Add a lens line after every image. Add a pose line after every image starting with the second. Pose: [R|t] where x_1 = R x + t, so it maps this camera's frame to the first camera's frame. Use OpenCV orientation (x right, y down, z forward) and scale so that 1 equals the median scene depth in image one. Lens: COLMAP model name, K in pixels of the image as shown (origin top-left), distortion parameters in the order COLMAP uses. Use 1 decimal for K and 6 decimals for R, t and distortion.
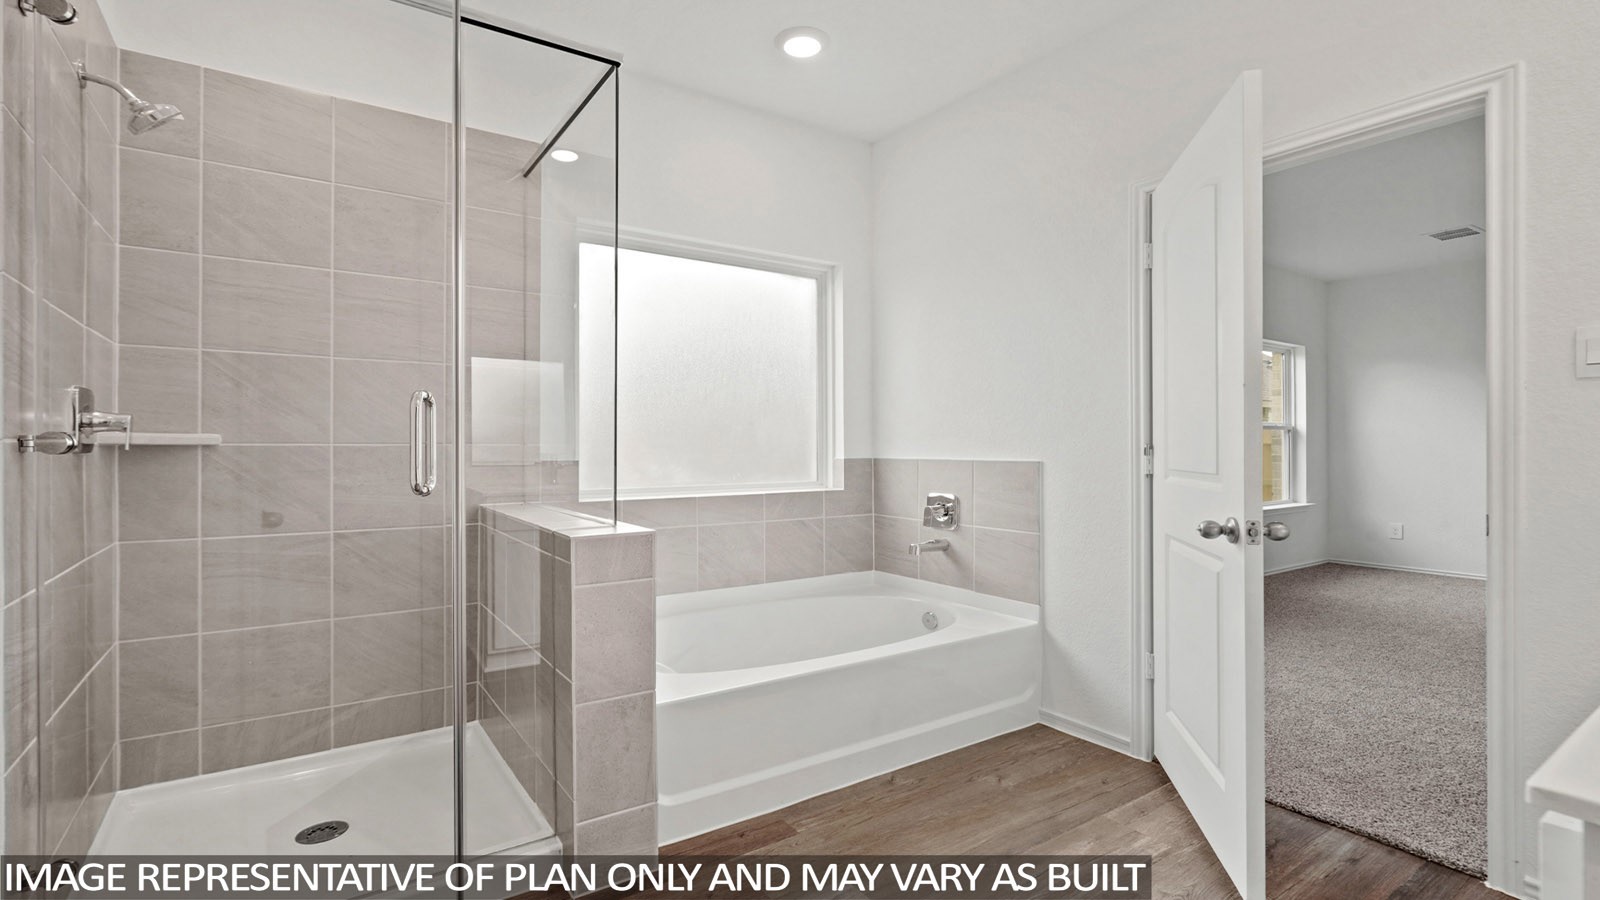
lens RADIAL K [[750.7, 0, 796.1], [0, 750.7, 442.6], [0, 0, 1]] dist [-0.004798, 0.000468]
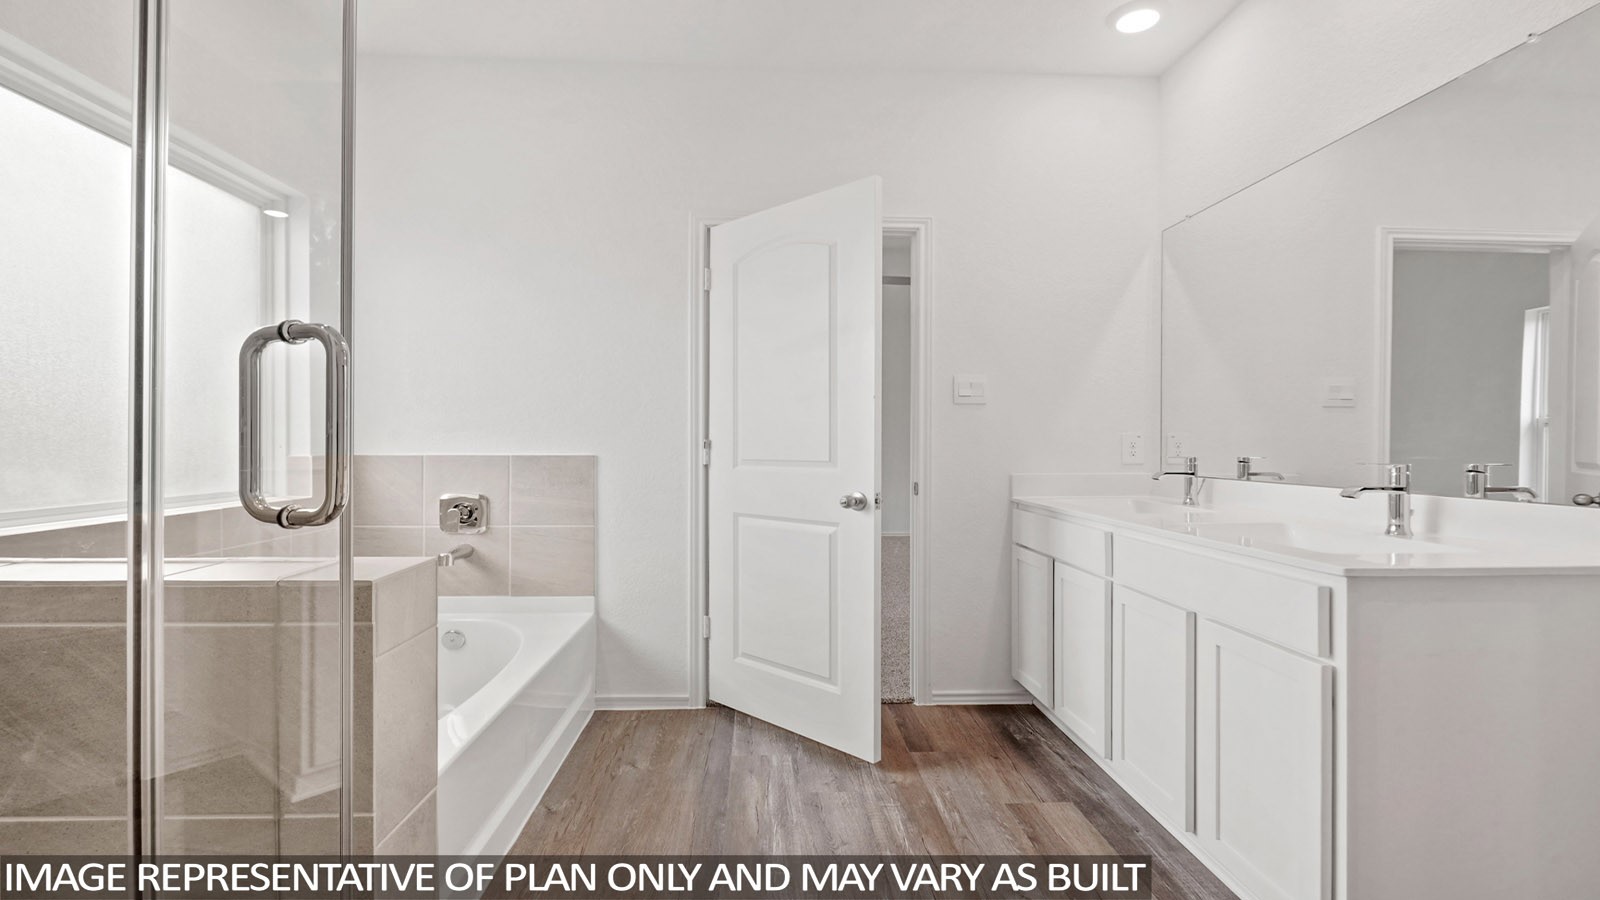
lens RADIAL K [[750.7, 0, 793.1], [0, 750.7, 444.5], [0, 0, 1]] dist [-0.004798, 0.000468]
pose [[0.508773, 0.000513, 0.860901, -0.476534], [-0.006794, 0.999971, 0.003419, 0.005703], [-0.860874, -0.007589, 0.508761, 0.281233]]
